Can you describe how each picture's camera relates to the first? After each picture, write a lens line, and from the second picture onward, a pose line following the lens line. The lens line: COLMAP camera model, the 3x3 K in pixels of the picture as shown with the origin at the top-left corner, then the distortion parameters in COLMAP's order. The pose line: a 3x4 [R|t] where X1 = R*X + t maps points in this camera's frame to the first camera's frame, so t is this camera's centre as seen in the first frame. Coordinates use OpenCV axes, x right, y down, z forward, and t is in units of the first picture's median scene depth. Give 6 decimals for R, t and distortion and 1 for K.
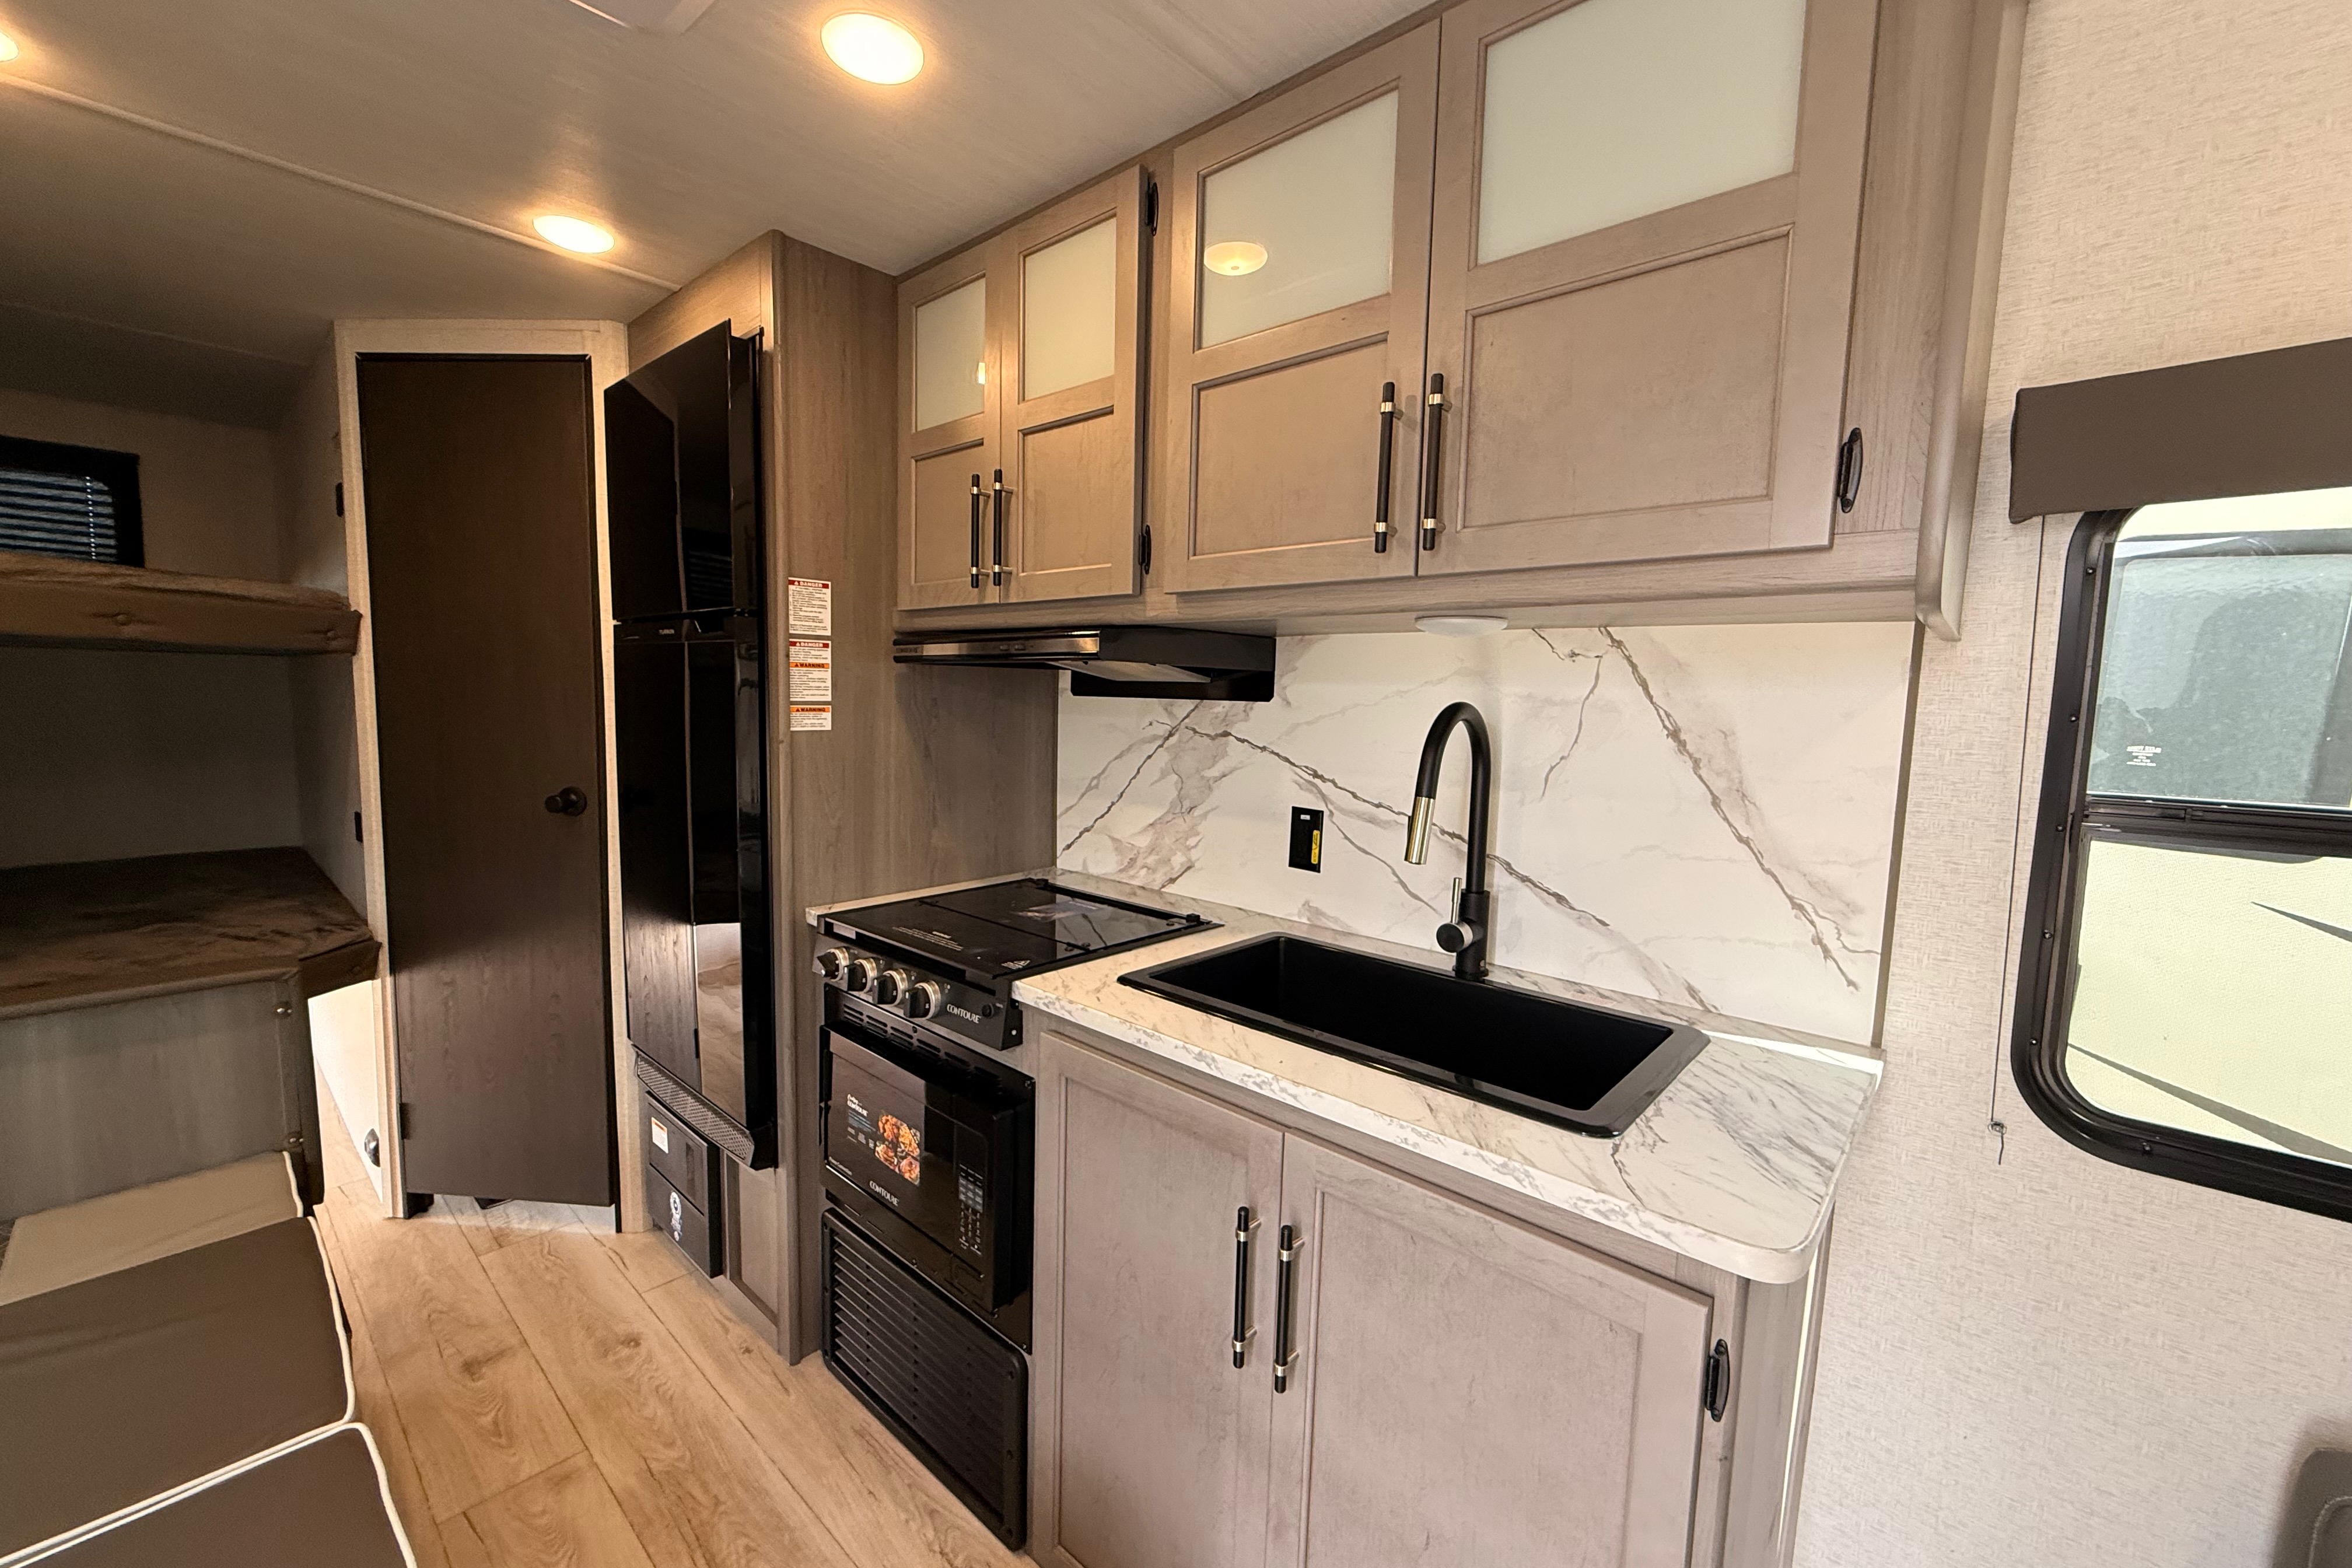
lens RADIAL K [[933.5, 0, 1170.7], [0, 933.5, 783.5], [0, 0, 1]] dist [0.000907, -0.000222]
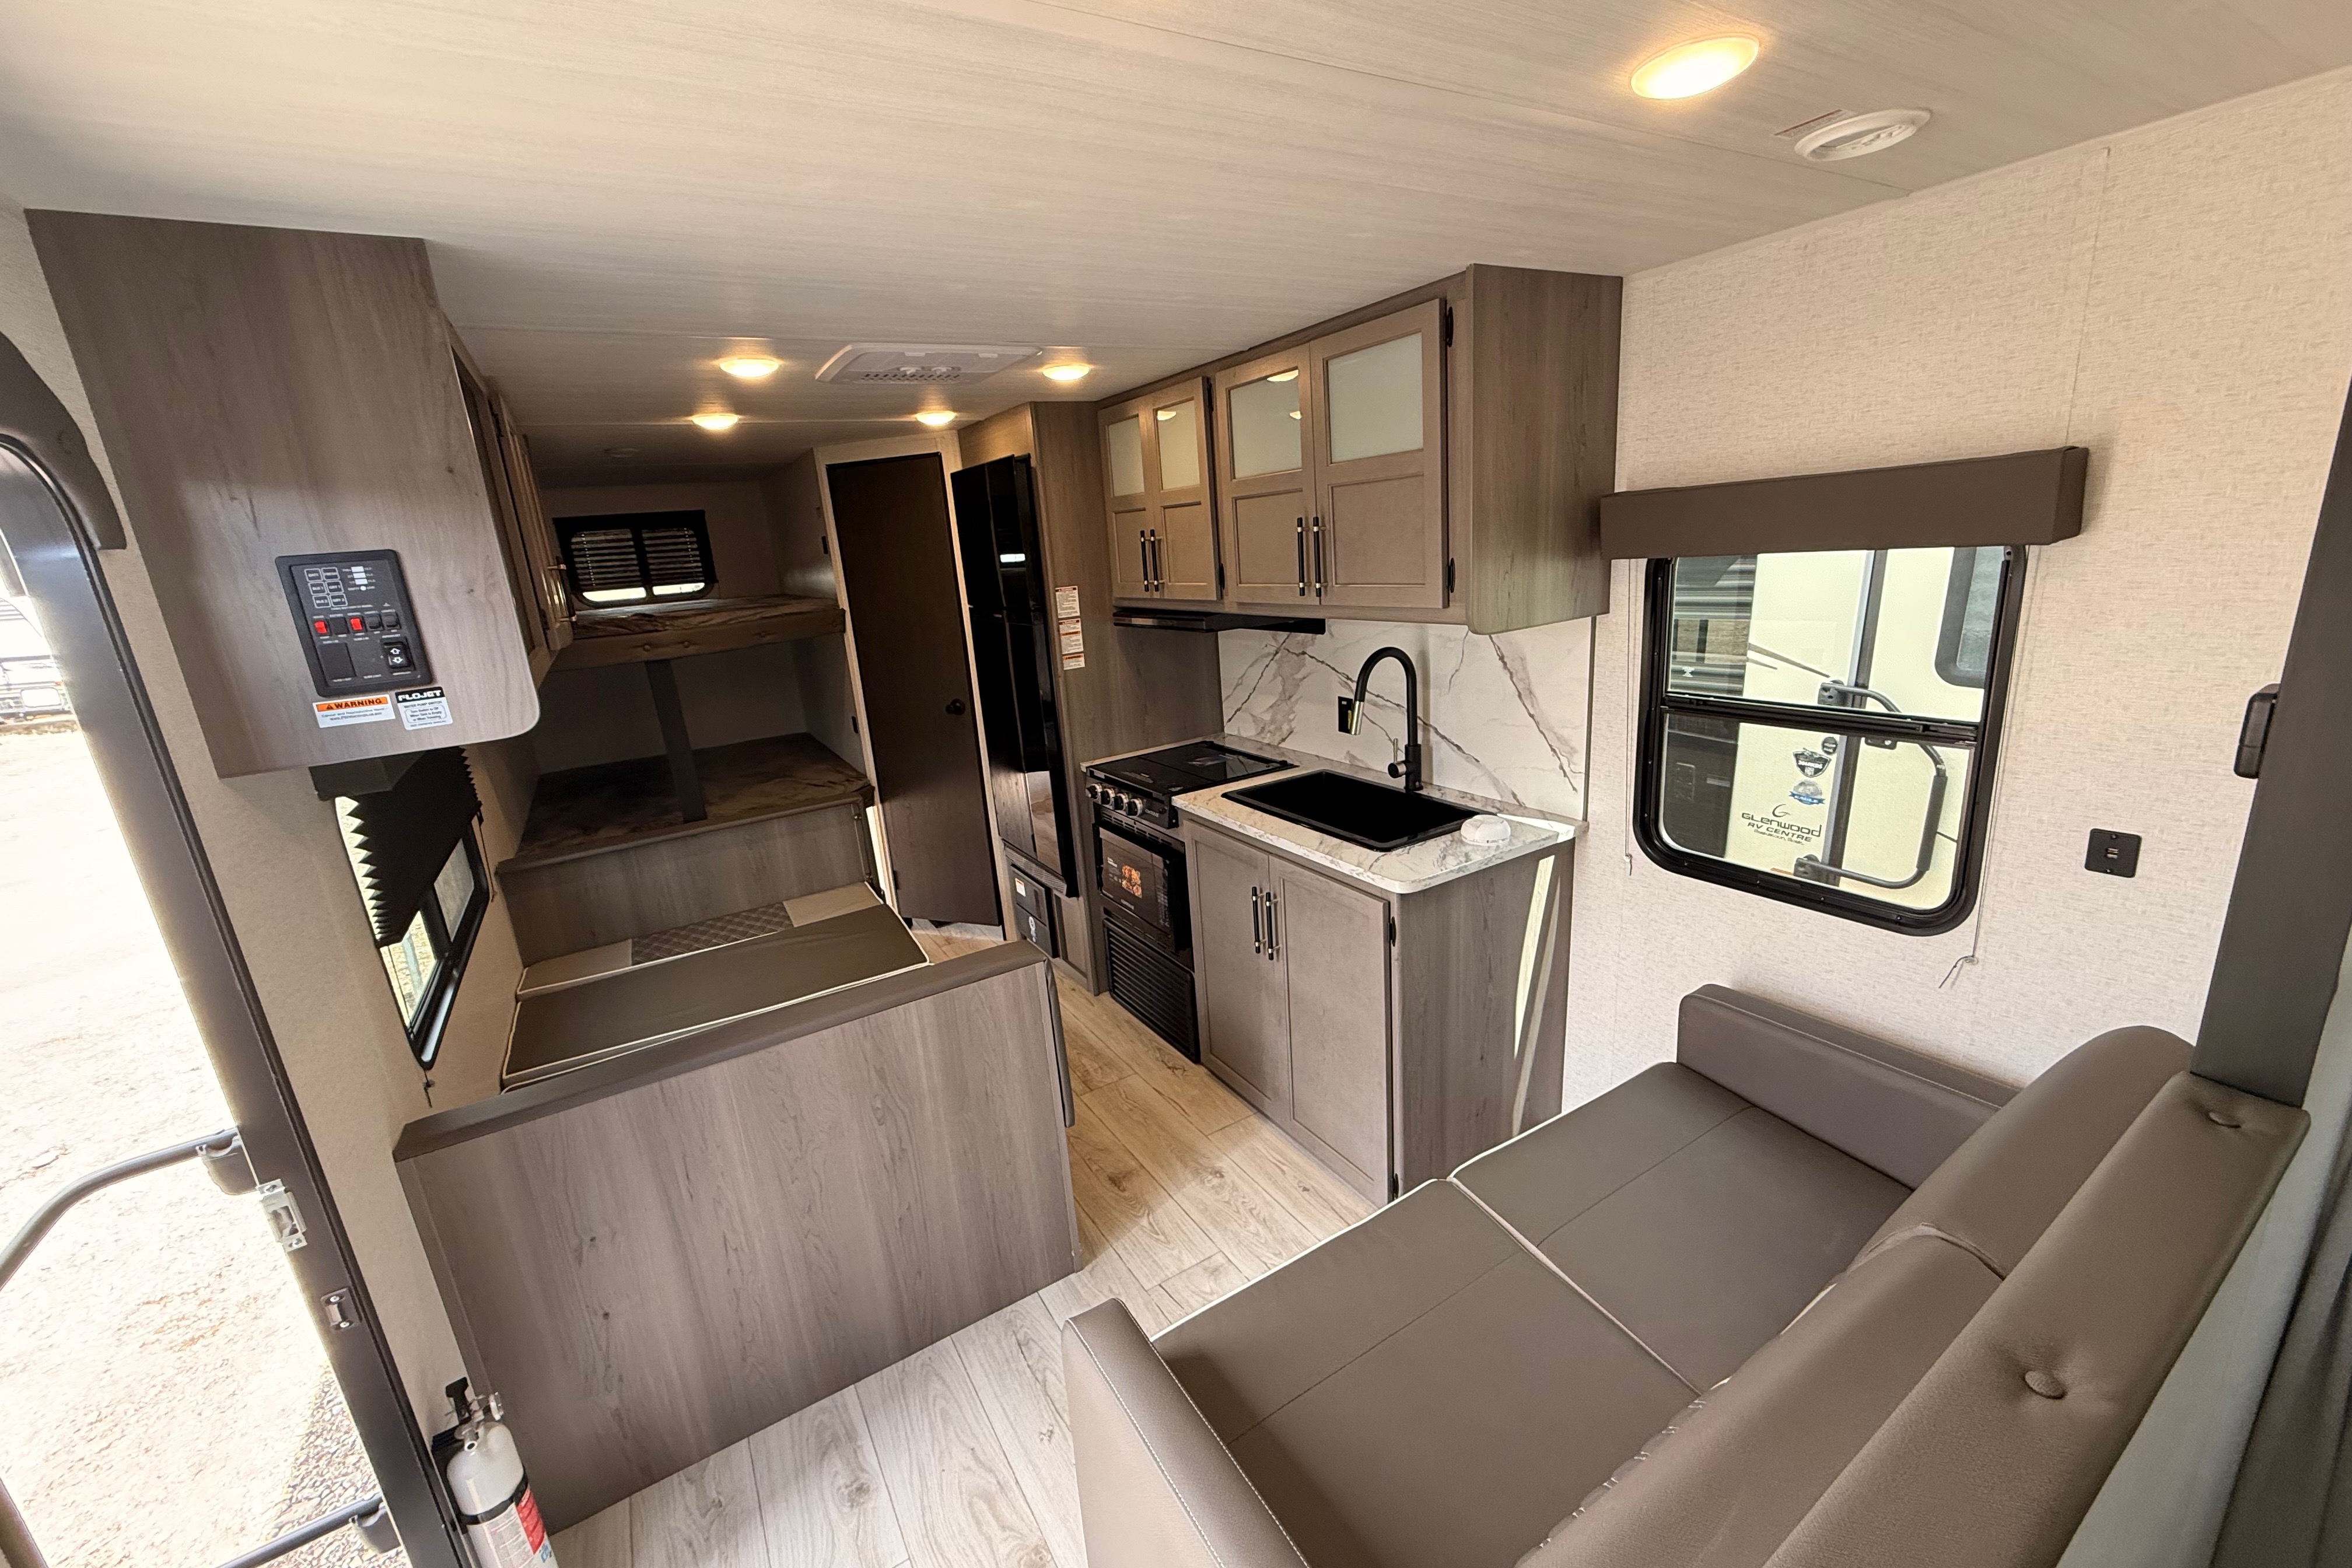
lens RADIAL K [[933.5, 0, 1169.9], [0, 933.5, 784.4], [0, 0, 1]] dist [0.000907, -0.000222]
pose [[0.953168, -0.020991, -0.301711, 0.369601], [0.072553, 0.984328, 0.160729, -0.120587], [0.293609, -0.175092, 0.939754, -0.767404]]
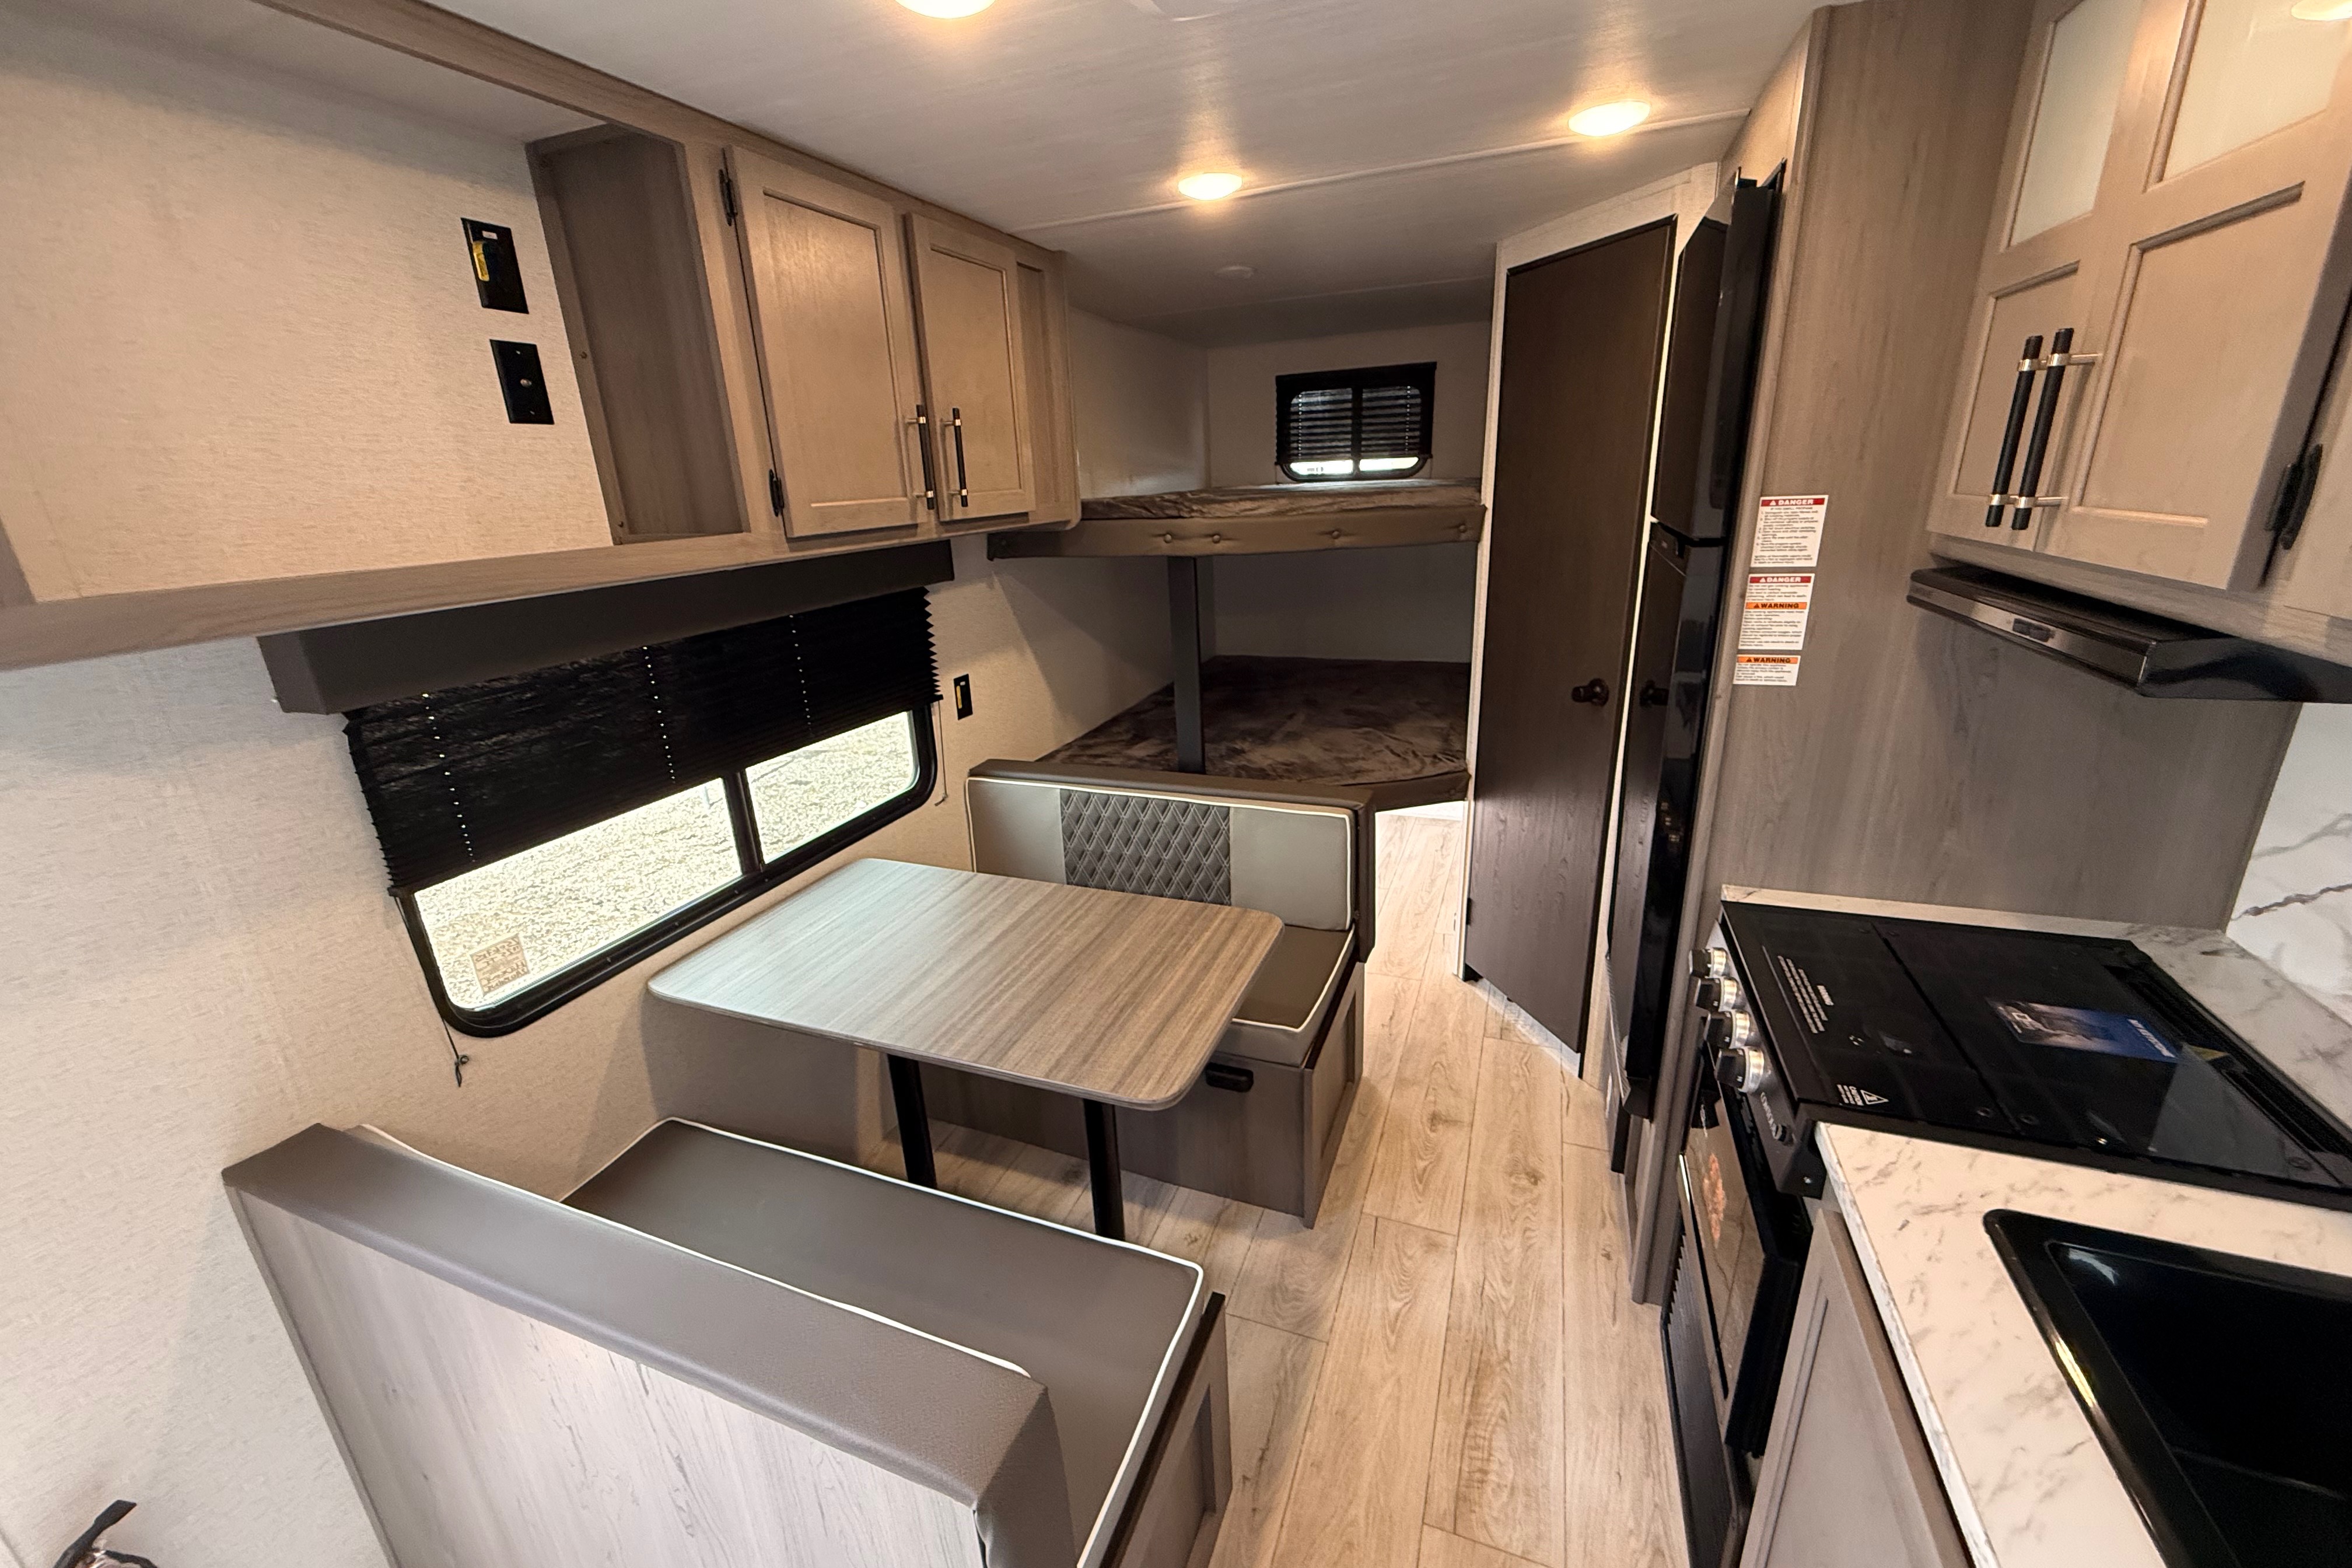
lens RADIAL K [[933.5, 0, 1167.9], [0, 933.5, 784.0], [0, 0, 1]] dist [0.000907, -0.000222]
pose [[0.355785, 0.256298, -0.898737, 0.197672], [-0.036358, 0.964729, 0.260723, -0.177026], [0.933860, -0.060085, 0.352555, 0.228785]]
